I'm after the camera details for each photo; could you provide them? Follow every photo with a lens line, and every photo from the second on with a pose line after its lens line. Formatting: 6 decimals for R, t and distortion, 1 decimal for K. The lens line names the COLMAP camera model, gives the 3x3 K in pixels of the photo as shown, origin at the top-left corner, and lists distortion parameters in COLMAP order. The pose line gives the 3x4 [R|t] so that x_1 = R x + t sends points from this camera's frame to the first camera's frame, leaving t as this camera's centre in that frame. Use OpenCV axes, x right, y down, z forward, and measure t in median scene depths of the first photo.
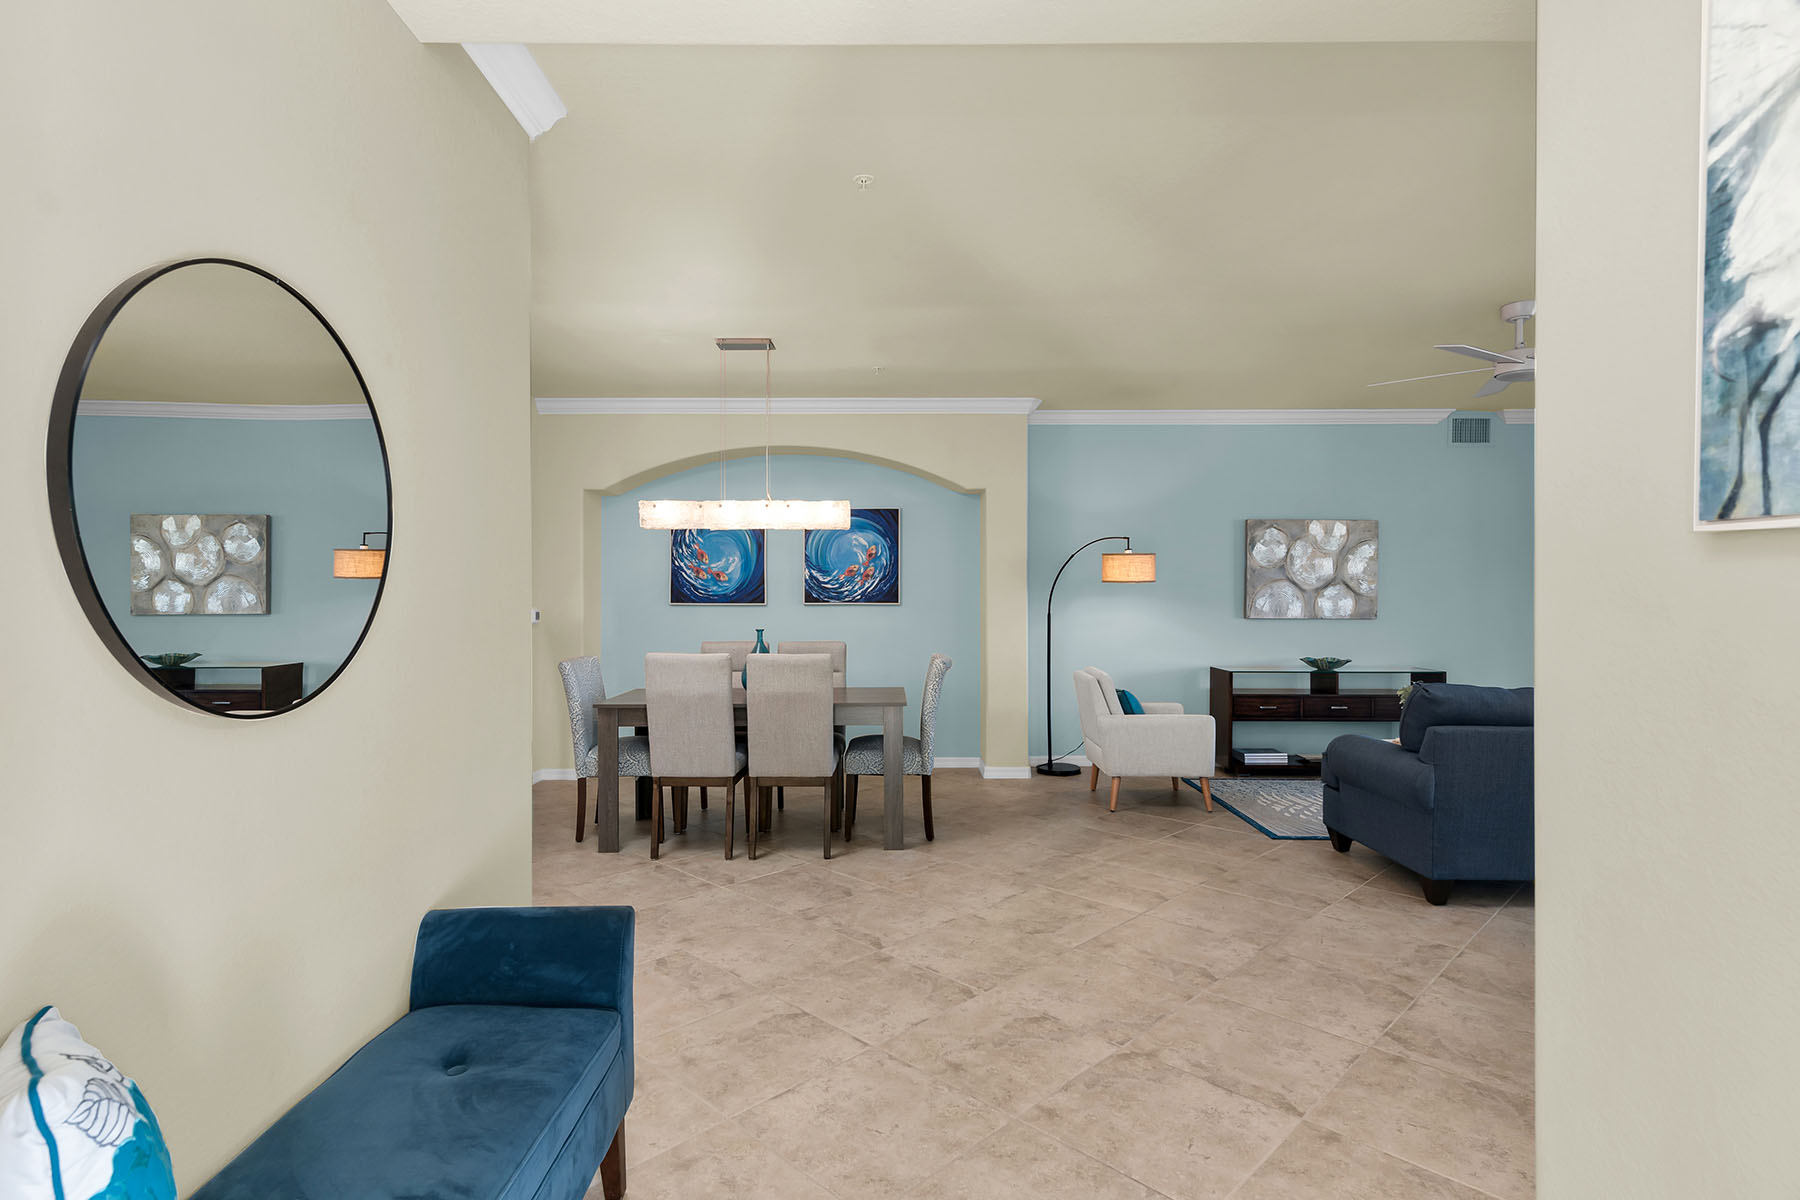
lens RADIAL K [[910.2, 0, 900.0], [0, 910.2, 600.0], [0, 0, 1]] dist [0.010909, -0.000013]
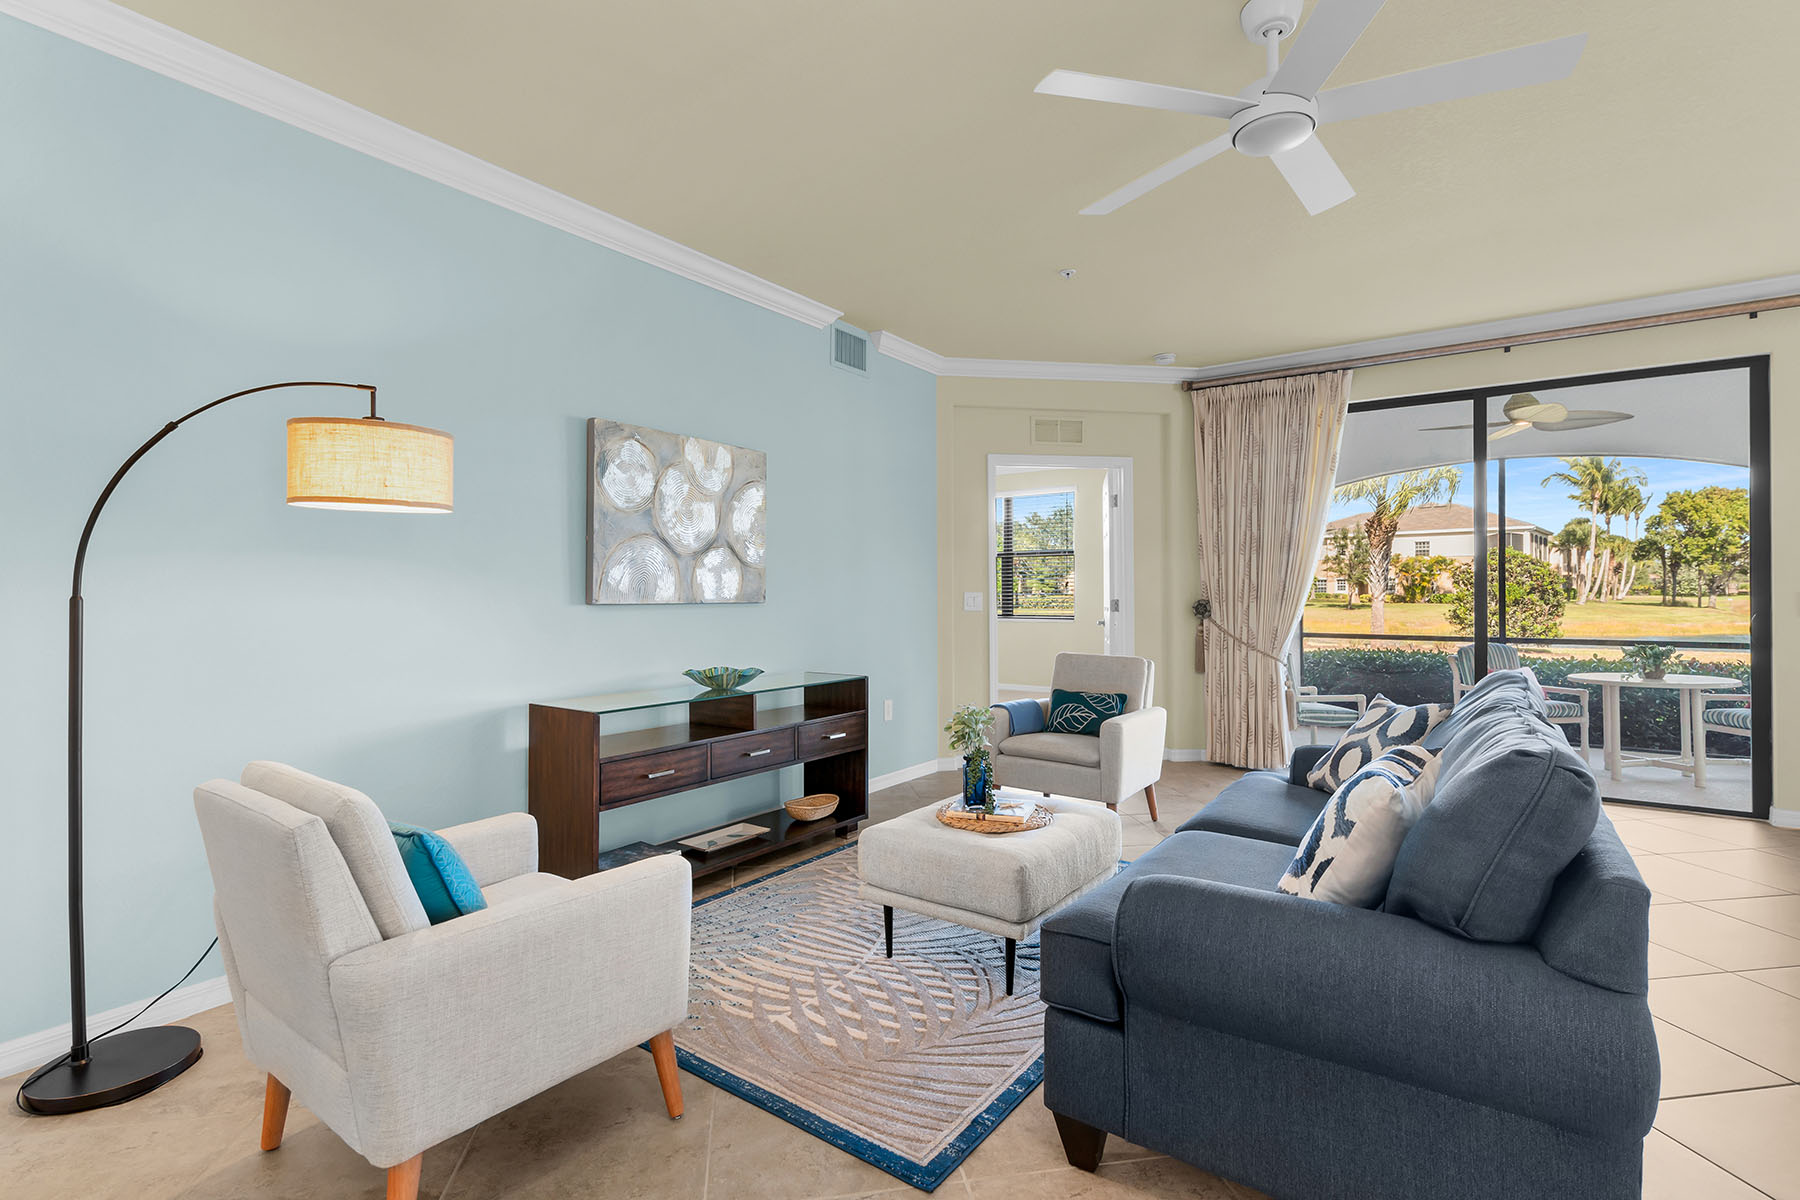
lens RADIAL K [[841.1, 0, 895.2], [0, 841.1, 589.7], [0, 0, 1]] dist [-0.000580, -0.000018]
pose [[0.593082, 0.001382, 0.805141, 0.091654], [0.007127, 0.999950, -0.006966, 0.016705], [-0.805111, 0.009870, 0.593042, 0.572685]]
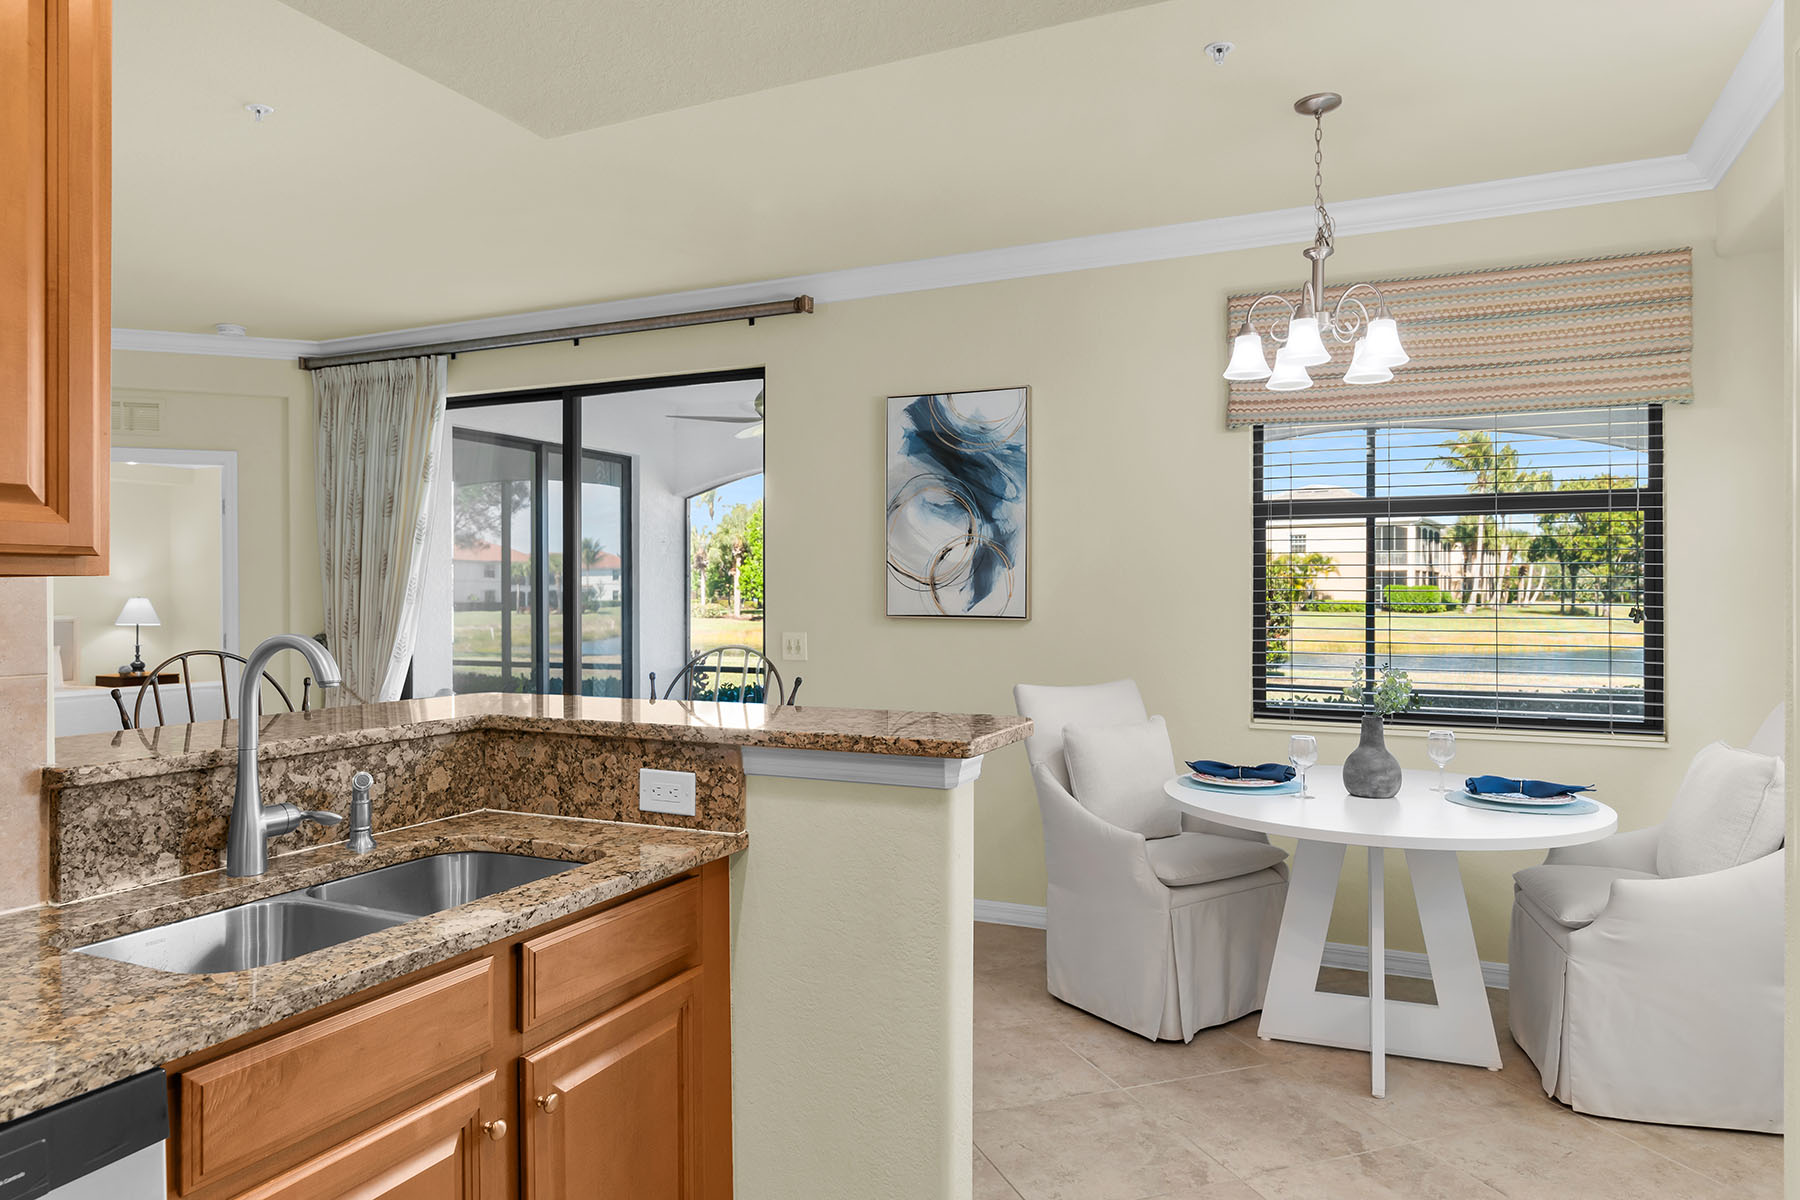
lens RADIAL K [[1155.0, 0, 900.0], [0, 1155.0, 600.0], [0, 0, 1]] dist [-0.004006, -0.000952]
pose [[0.433368, -0.004018, 0.901208, 0.323114], [0.004407, 0.999988, 0.002339, -0.004027], [-0.901206, 0.002958, 0.433380, 0.012452]]
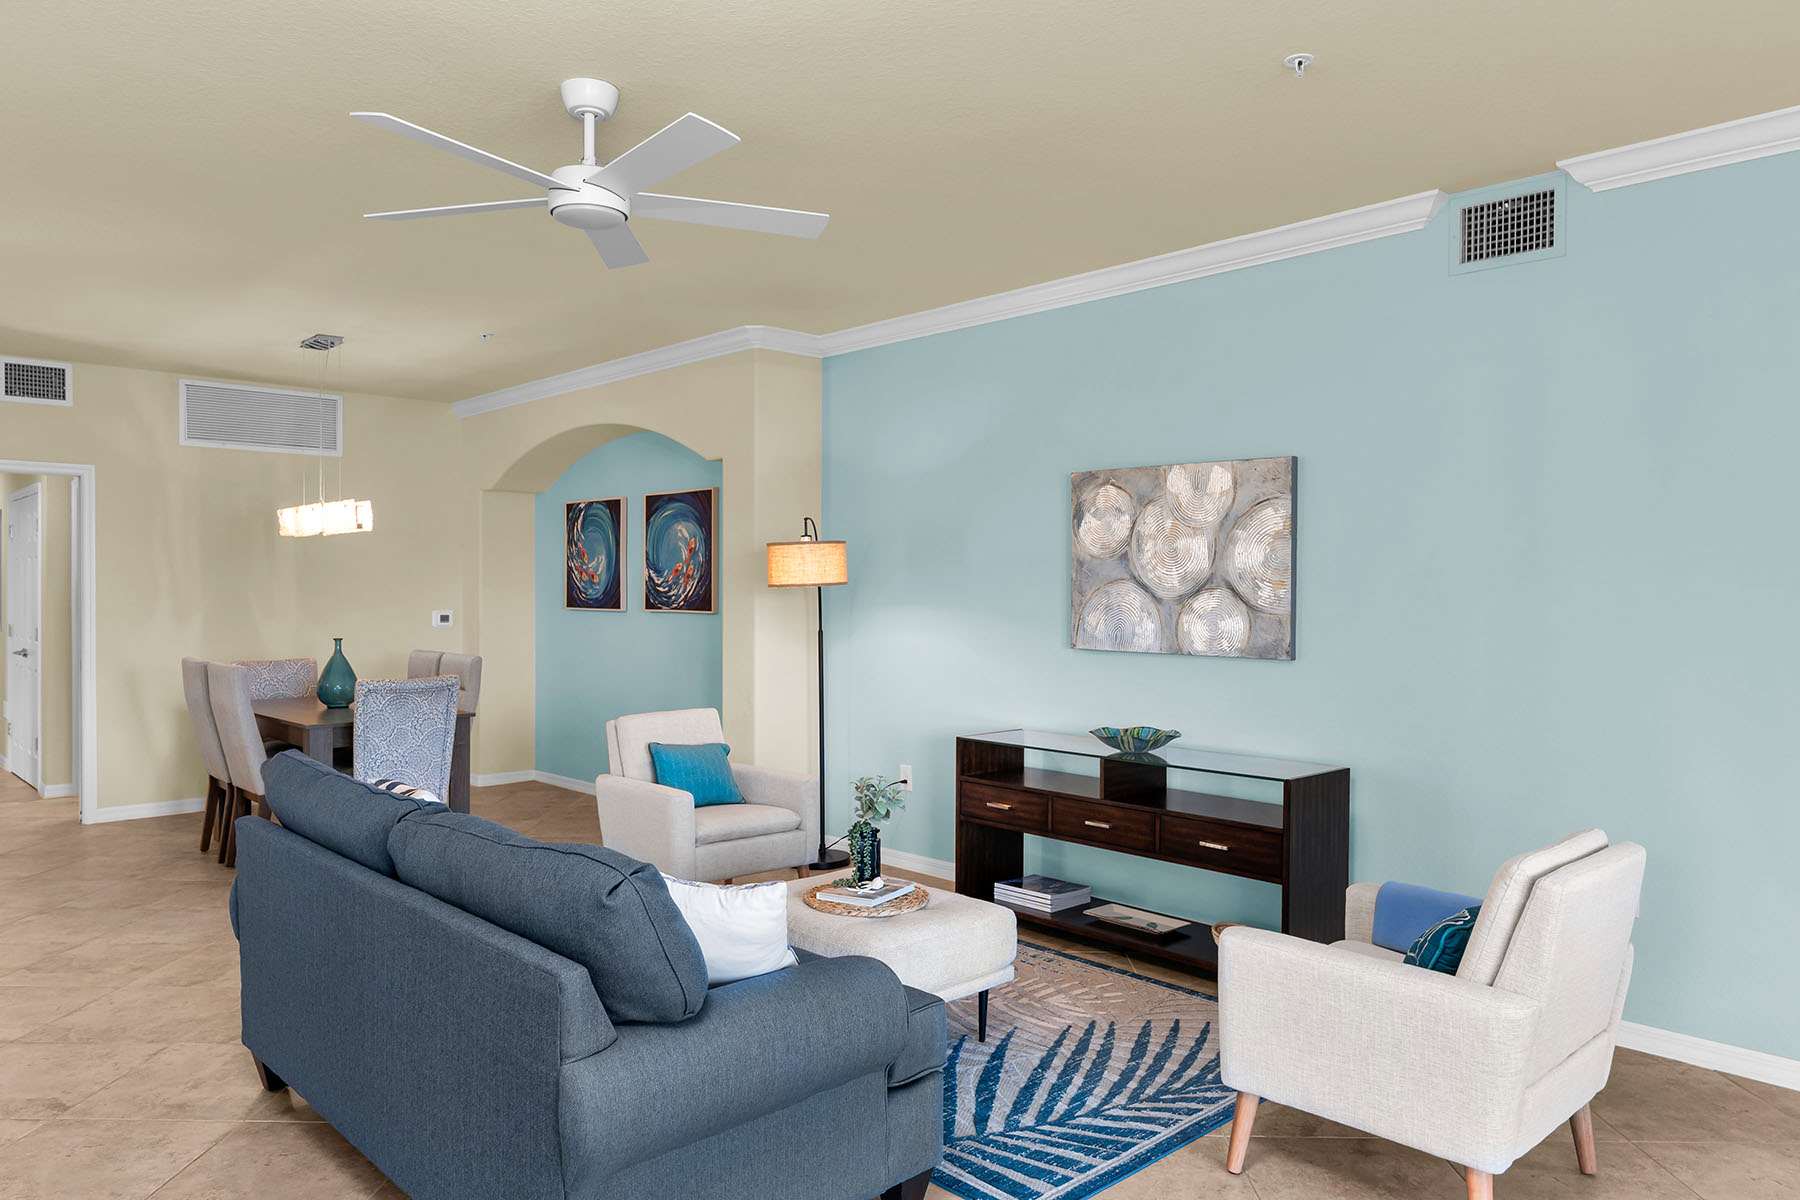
lens RADIAL K [[1220.0, 0, 900.0], [0, 1220.0, 600.0], [0, 0, 1]] dist [0.004483, -0.000881]
pose [[0.681307, 0.009037, -0.731942, 0.864978], [-0.004471, 0.999957, 0.008185, -0.015566], [0.731984, -0.002305, 0.681318, 0.411640]]
